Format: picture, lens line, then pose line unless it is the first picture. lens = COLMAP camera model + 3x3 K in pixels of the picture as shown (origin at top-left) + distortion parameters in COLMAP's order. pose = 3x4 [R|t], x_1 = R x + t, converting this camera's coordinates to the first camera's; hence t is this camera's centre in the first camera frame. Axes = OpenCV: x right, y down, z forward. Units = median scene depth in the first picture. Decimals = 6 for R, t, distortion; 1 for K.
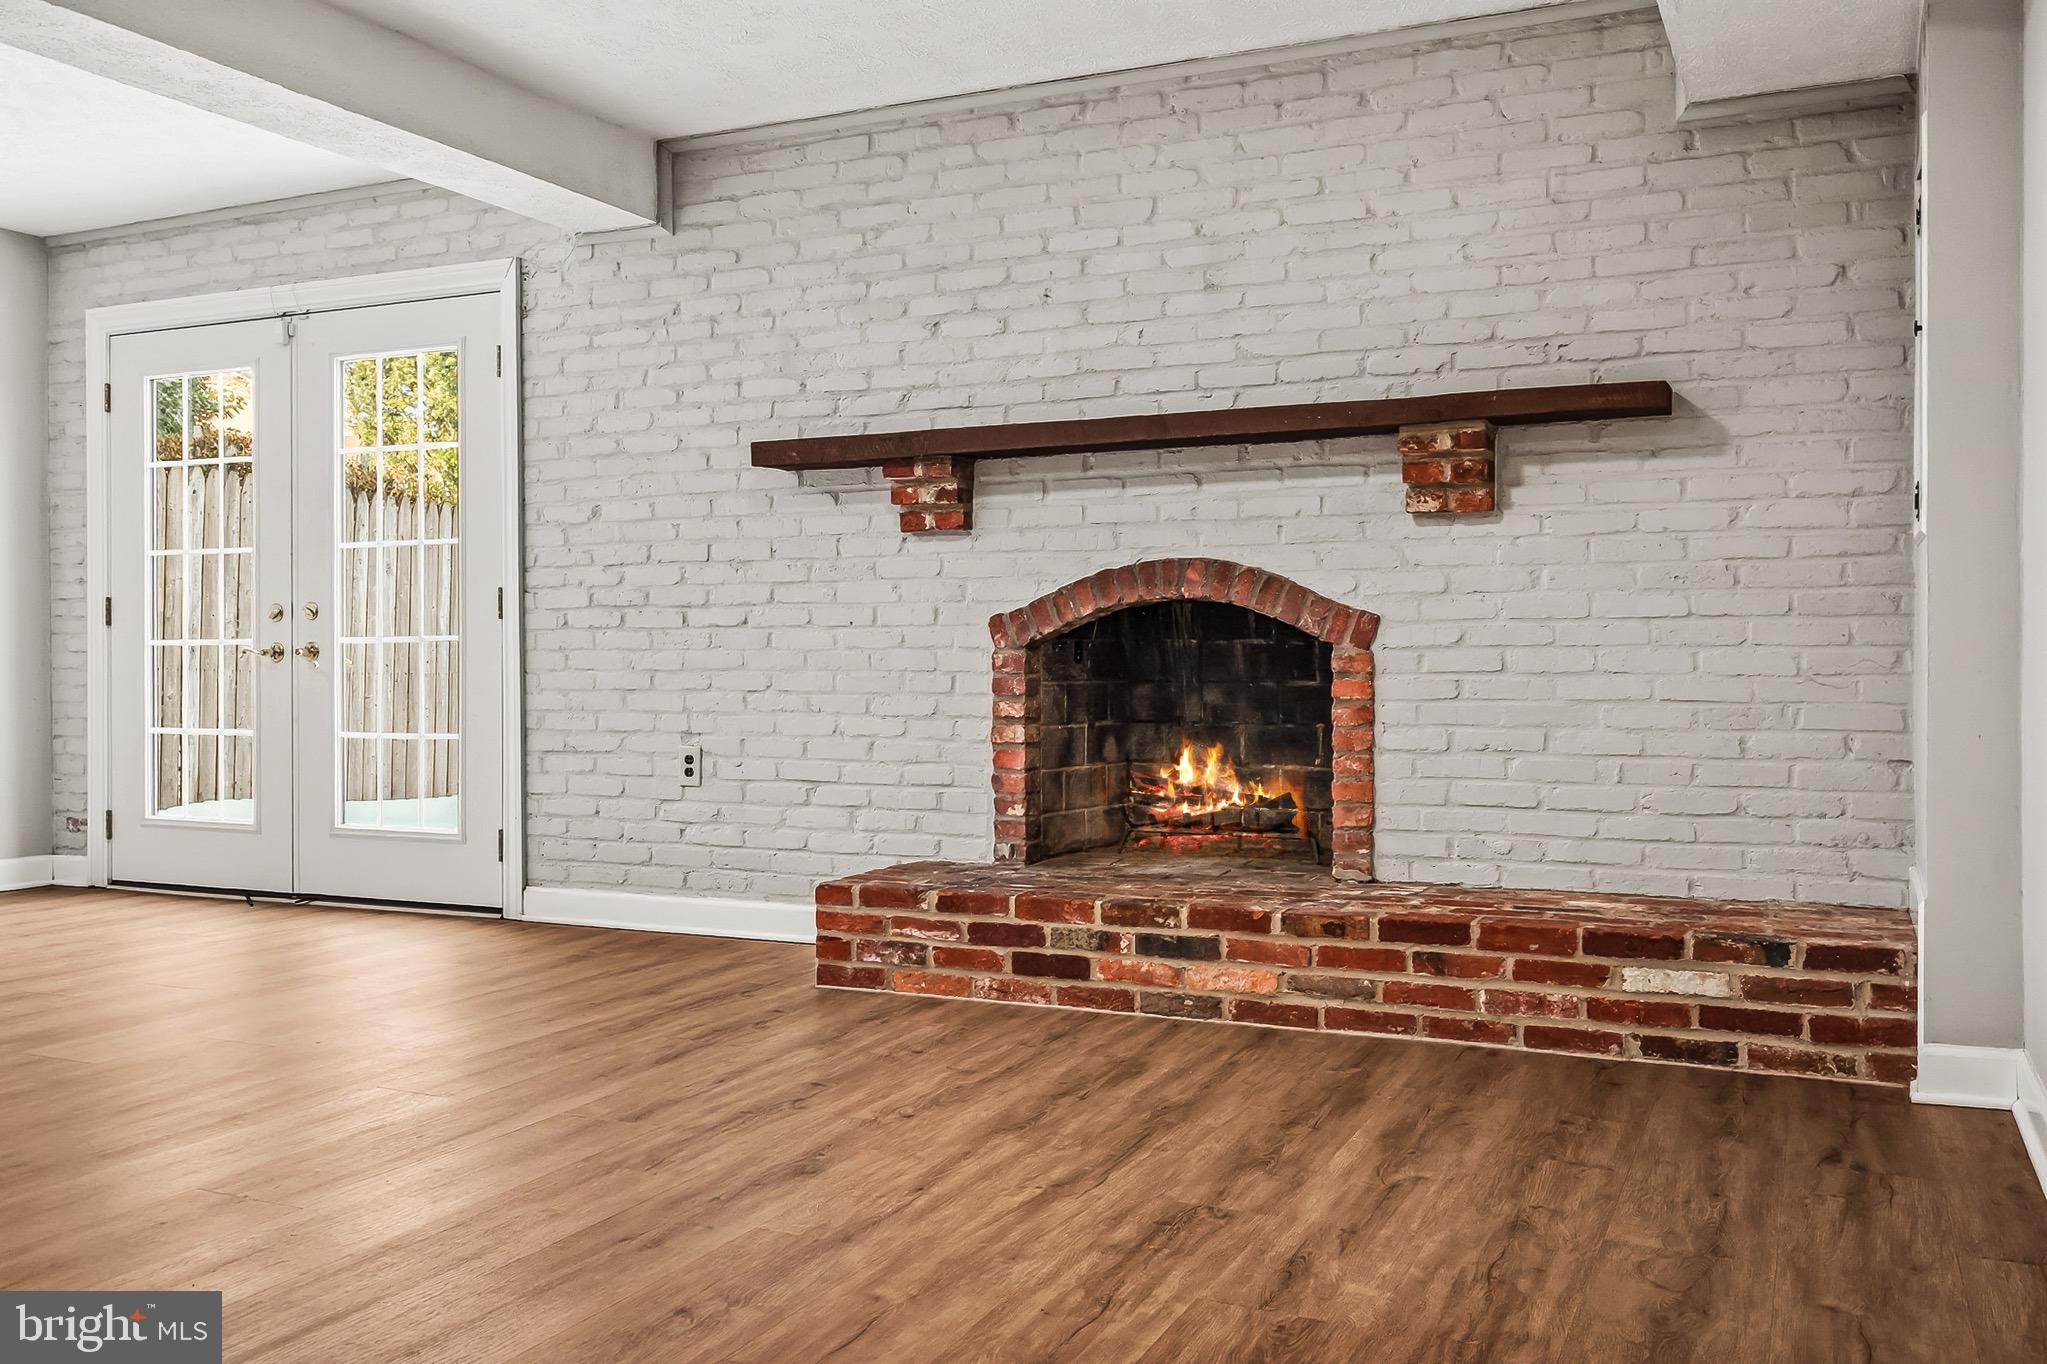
lens RADIAL K [[1739.8, 0, 1024.3], [0, 1739.8, 672.4], [0, 0, 1]] dist [-0.006636, 0.014145]
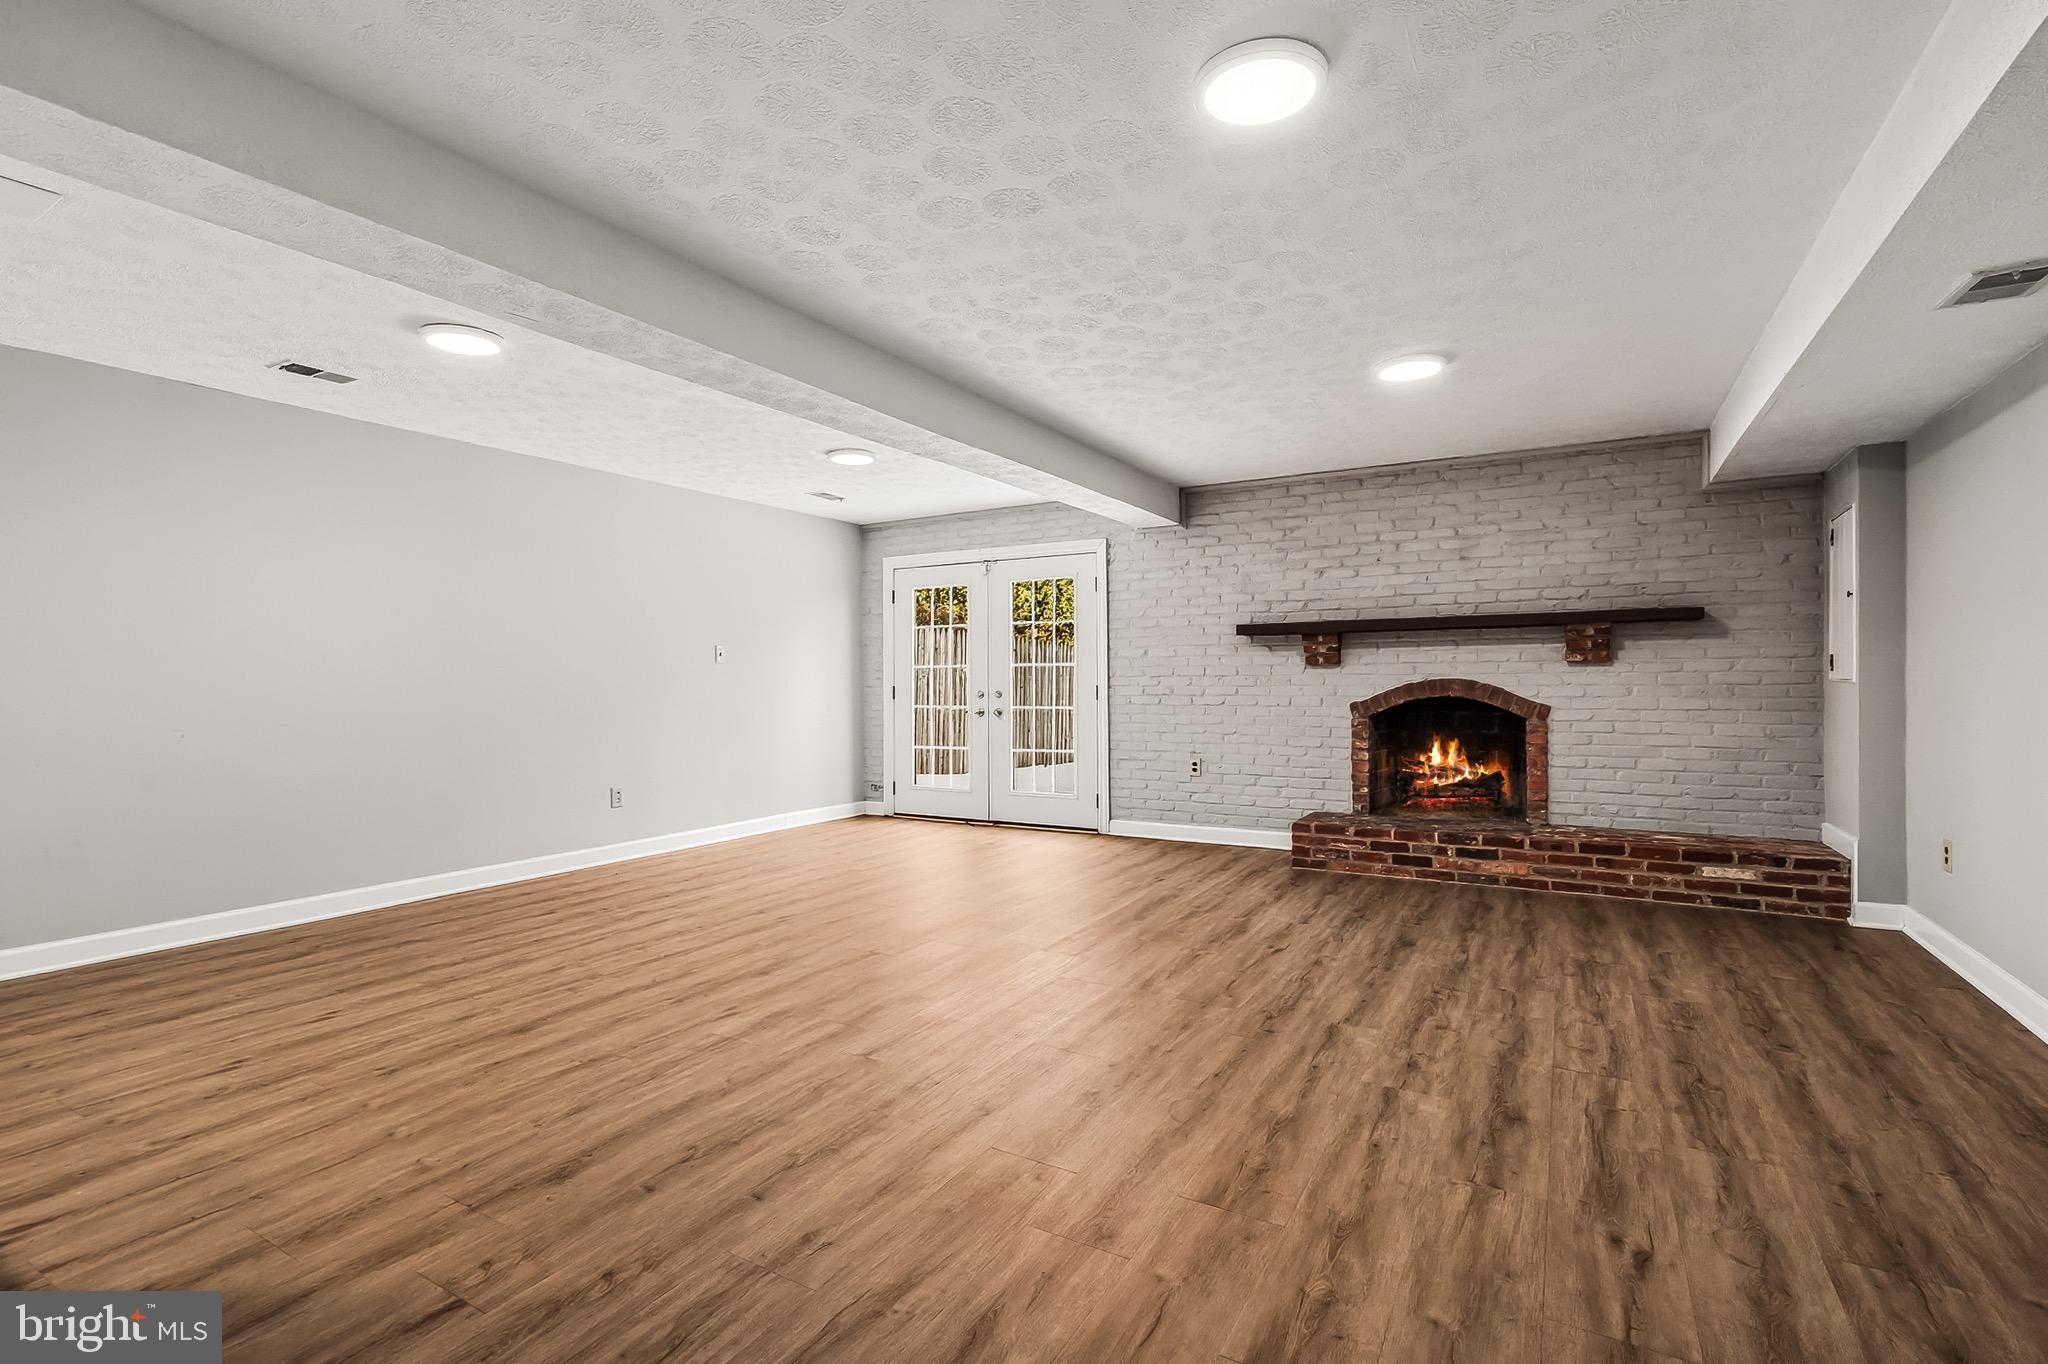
lens RADIAL K [[934.2, 0, 1023.2], [0, 934.2, 686.1], [0, 0, 1]] dist [-0.008234, 0.001435]
pose [[0.995713, -0.001160, -0.092494, -0.356612], [0.000594, 0.999981, -0.006144, -0.050953], [0.092499, 0.006063, 0.995694, -0.256196]]
